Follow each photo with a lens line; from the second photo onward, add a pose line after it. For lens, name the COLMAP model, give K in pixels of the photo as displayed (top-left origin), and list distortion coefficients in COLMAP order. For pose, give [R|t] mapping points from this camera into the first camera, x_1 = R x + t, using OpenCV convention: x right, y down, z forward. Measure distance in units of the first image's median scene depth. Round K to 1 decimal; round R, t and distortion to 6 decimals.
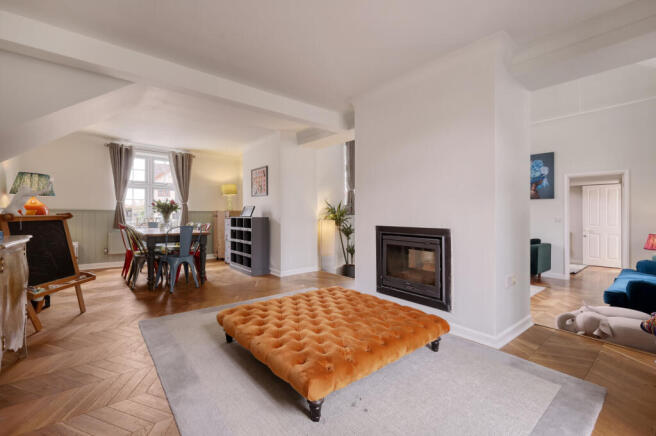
lens RADIAL K [[283.9, 0, 330.3], [0, 283.9, 215.7], [0, 0, 1]] dist [0.000757, 0.000215]
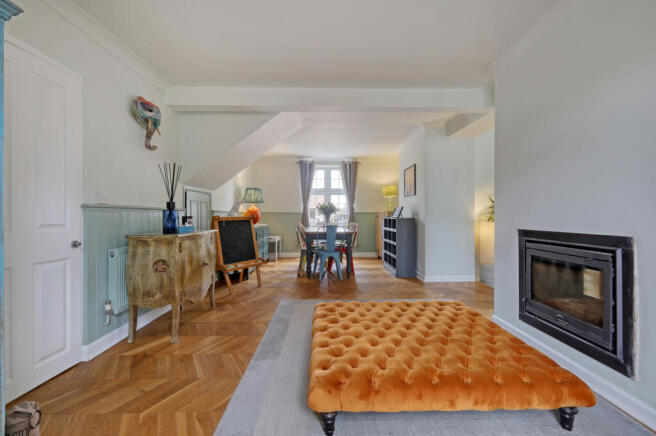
lens RADIAL K [[283.9, 0, 328.8], [0, 283.9, 217.6], [0, 0, 1]] dist [0.000757, 0.000215]
pose [[0.786135, -0.001575, -0.618053, 0.167148], [0.003923, 0.999989, 0.002440, 0.001636], [0.618042, -0.004343, 0.786133, 0.085121]]
